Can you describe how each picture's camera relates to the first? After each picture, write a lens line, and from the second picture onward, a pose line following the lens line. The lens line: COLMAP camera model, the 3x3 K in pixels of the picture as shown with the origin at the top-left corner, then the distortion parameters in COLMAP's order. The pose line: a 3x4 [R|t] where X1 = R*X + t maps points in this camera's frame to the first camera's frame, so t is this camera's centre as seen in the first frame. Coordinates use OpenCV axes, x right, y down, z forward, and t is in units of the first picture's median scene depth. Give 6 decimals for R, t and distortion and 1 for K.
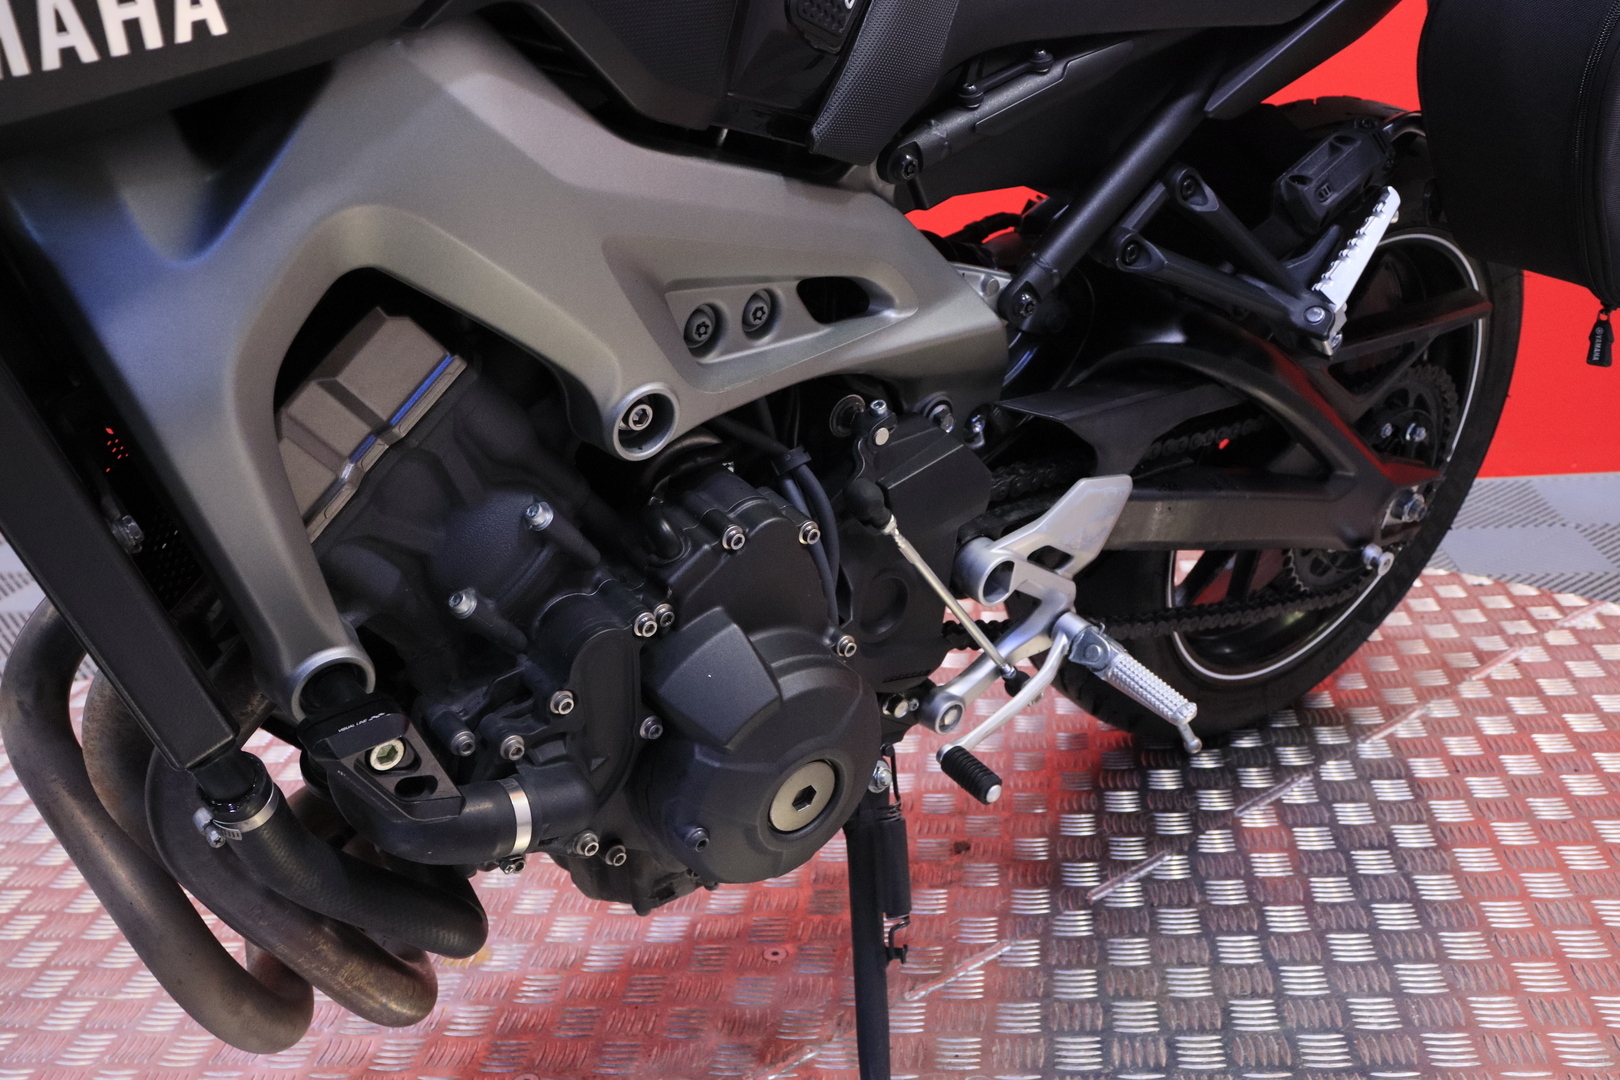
lens RADIAL K [[1471.8, 0, 810.0], [0, 1471.8, 540.0], [0, 0, 1]] dist [-0.107416, 0.089506]
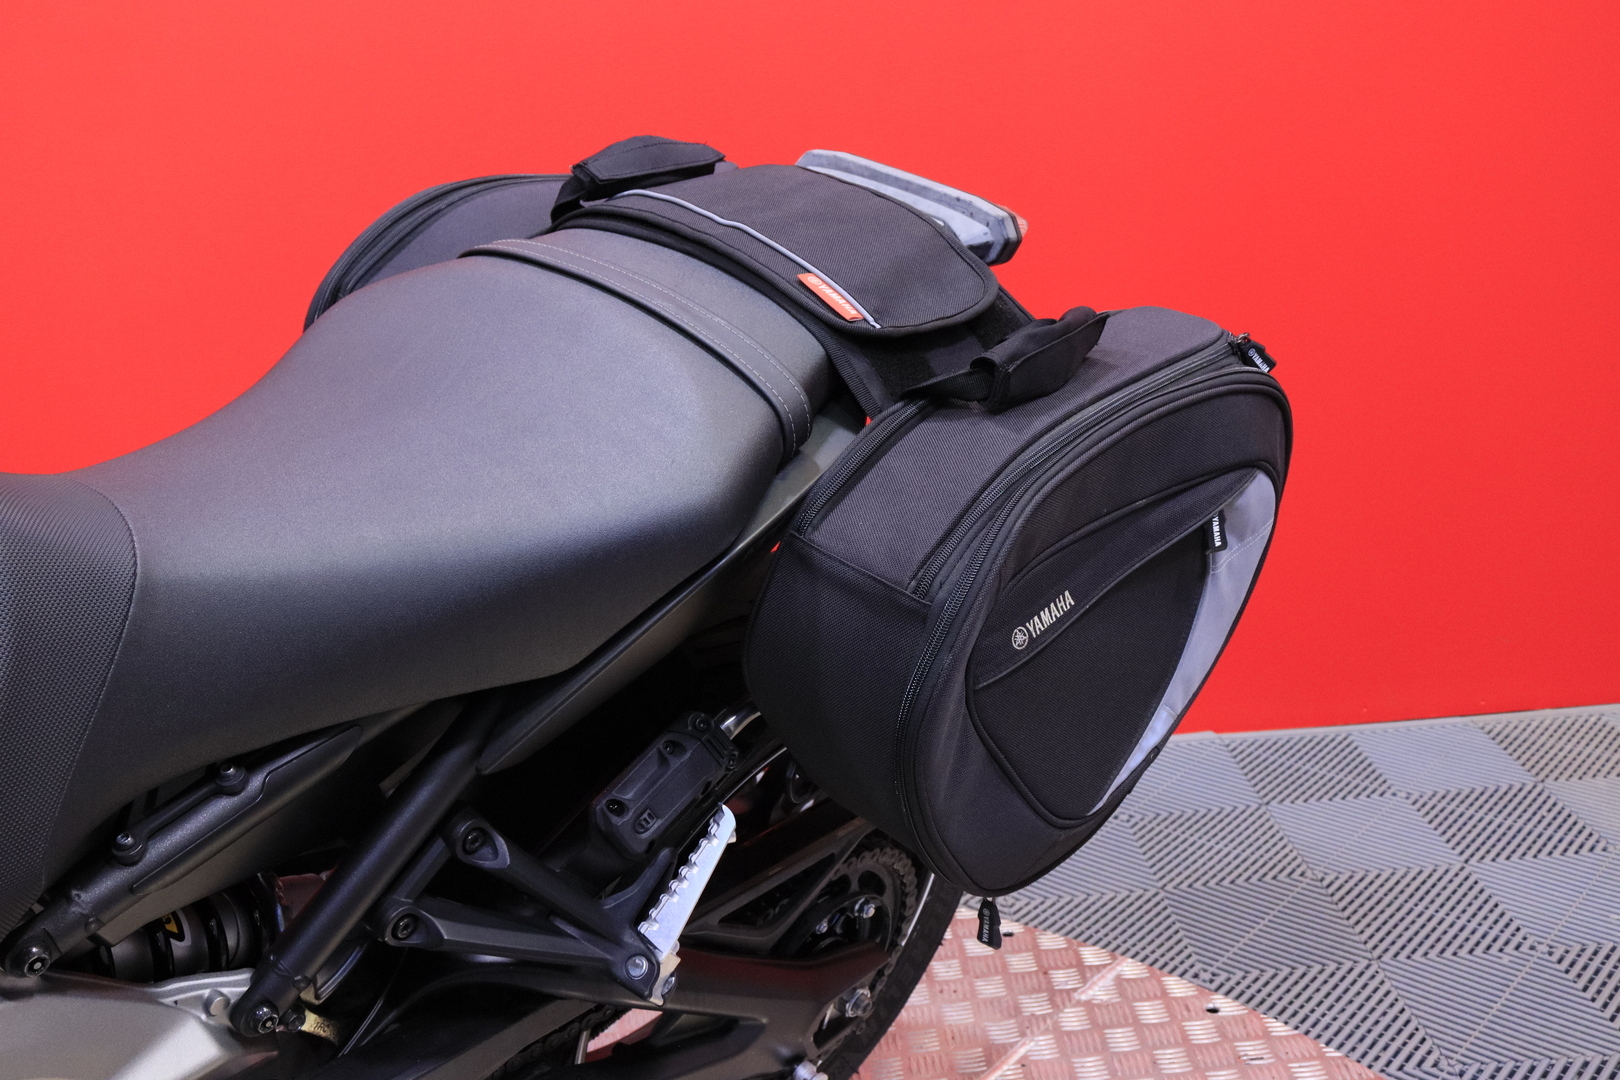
lens RADIAL K [[1474.6, 0, 803.4], [0, 1474.6, 598.7], [0, 0, 1]] dist [-0.117010, 0.097277]
pose [[0.982943, -0.041571, 0.179151, 0.297495], [0.040534, 0.999134, 0.009443, -0.378627], [-0.179388, -0.002021, 0.983776, 0.120759]]
